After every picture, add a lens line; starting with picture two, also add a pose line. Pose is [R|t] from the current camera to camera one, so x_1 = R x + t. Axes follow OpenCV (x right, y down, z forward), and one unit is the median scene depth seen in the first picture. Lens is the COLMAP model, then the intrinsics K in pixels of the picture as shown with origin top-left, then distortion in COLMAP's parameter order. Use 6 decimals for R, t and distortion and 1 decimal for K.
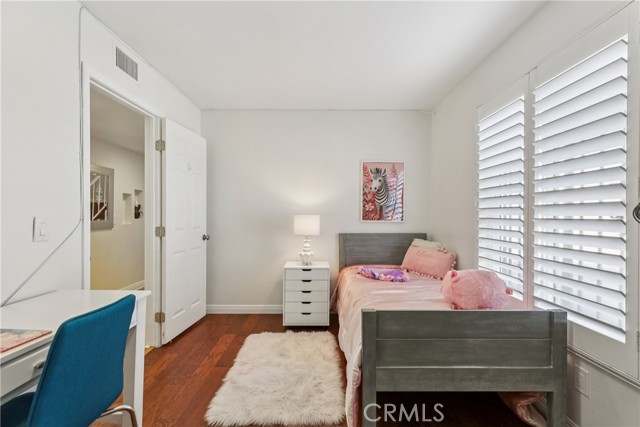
lens RADIAL K [[291.1, 0, 321.7], [0, 291.1, 215.1], [0, 0, 1]] dist [0.010378, -0.000780]
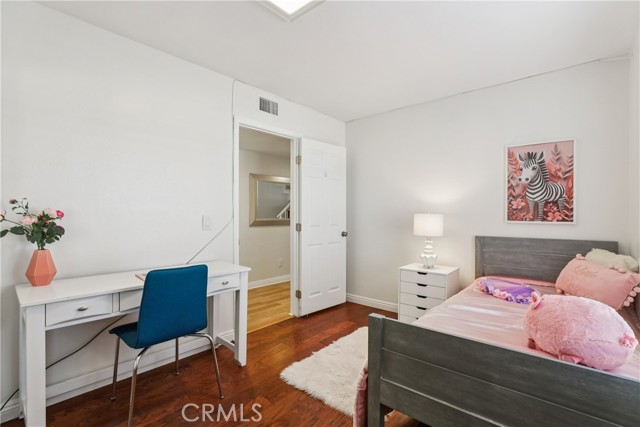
lens RADIAL K [[291.1, 0, 321.6], [0, 291.1, 213.1], [0, 0, 1]] dist [0.010378, -0.000780]
pose [[0.766565, -0.003473, -0.642157, 0.303011], [0.001847, 0.999993, -0.003203, -0.001707], [0.642164, 0.001269, 0.766566, 0.074340]]
